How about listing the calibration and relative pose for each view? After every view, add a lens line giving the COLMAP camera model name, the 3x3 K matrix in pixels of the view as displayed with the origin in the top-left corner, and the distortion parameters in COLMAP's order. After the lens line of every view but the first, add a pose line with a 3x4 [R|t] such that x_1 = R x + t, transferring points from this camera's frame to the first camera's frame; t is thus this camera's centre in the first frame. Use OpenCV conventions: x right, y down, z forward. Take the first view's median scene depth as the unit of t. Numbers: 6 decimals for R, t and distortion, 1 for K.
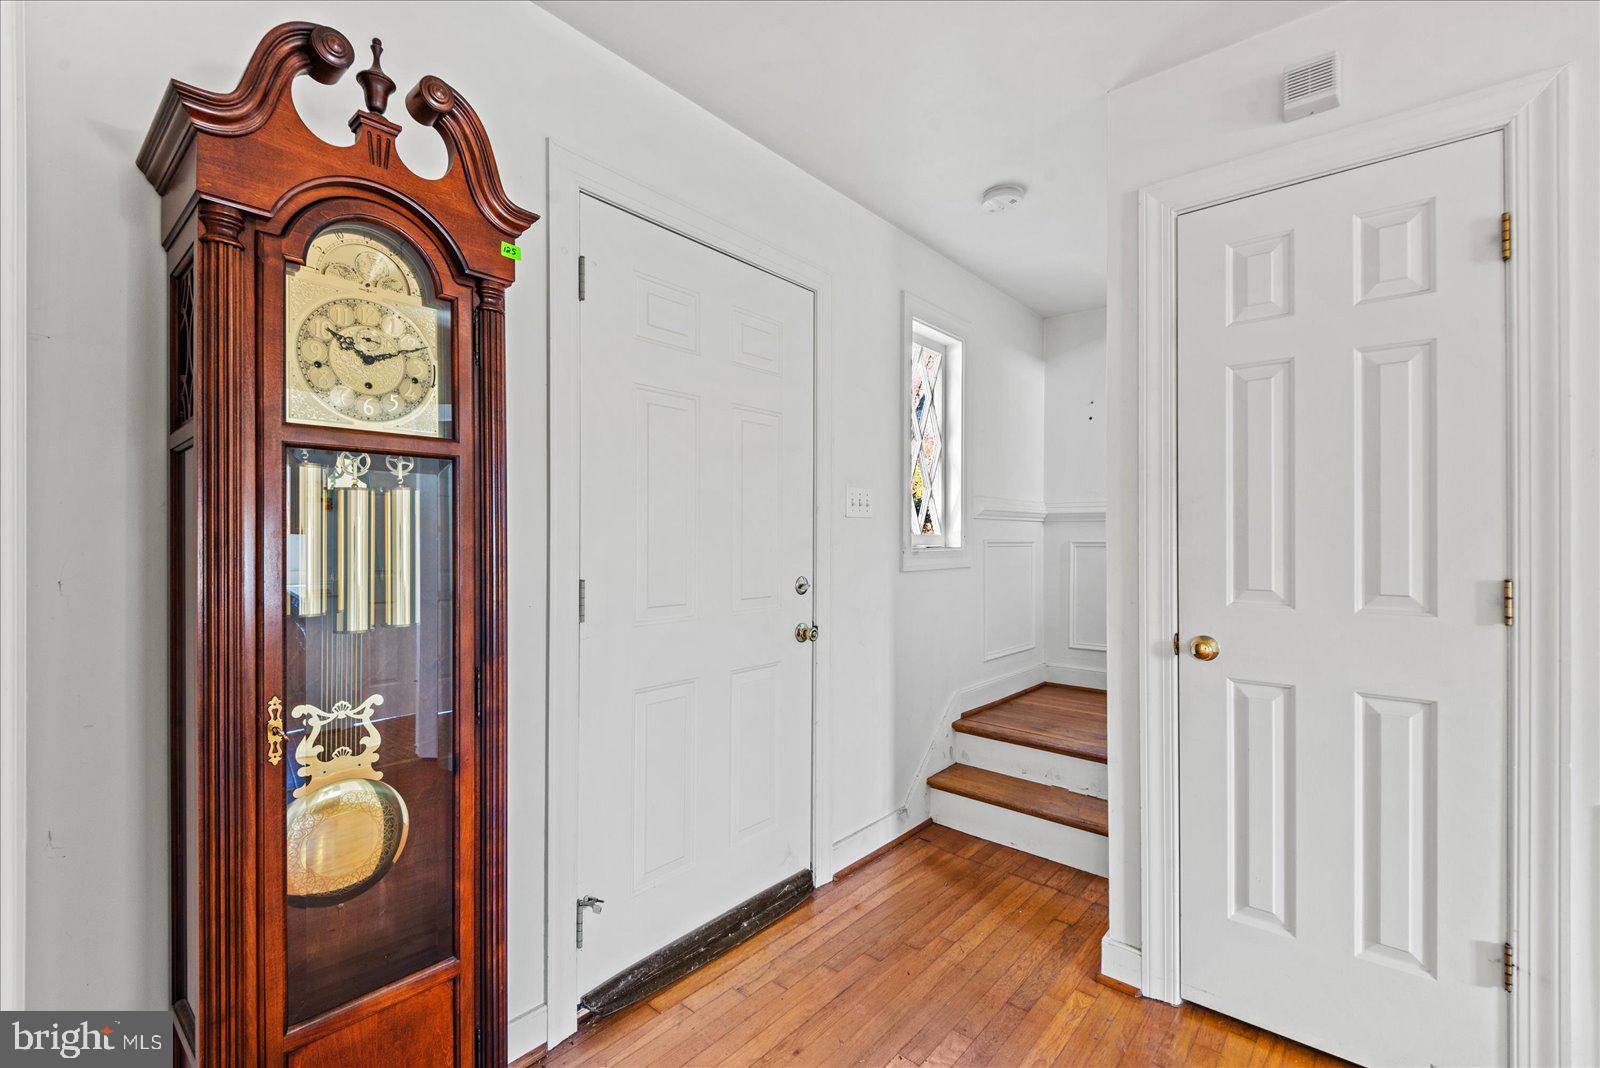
lens RADIAL K [[699.3, 0, 801.8], [0, 699.3, 535.1], [0, 0, 1]] dist [-0.001998, -0.000273]
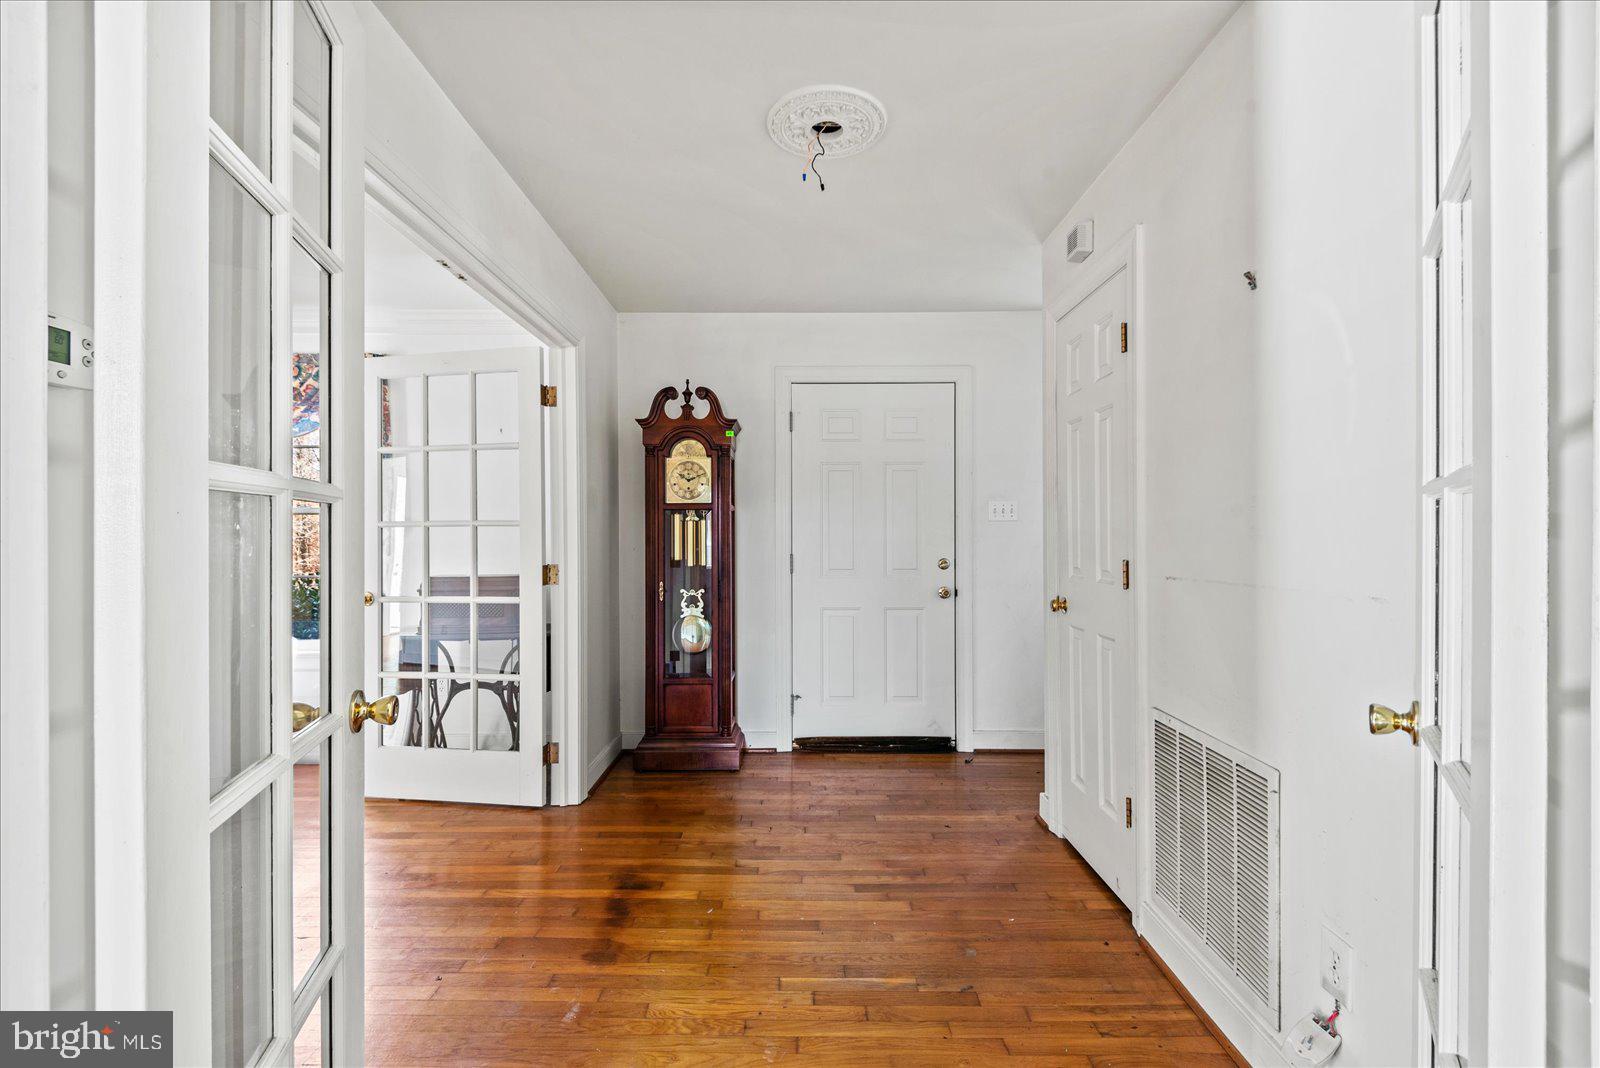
lens RADIAL K [[699.3, 0, 797.1], [0, 699.3, 535.7], [0, 0, 1]] dist [-0.001998, -0.000273]
pose [[0.649001, -0.002976, -0.760782, 1.970620], [0.009573, 0.999945, 0.004254, -0.007958], [0.760727, -0.010044, 0.648994, -0.640098]]
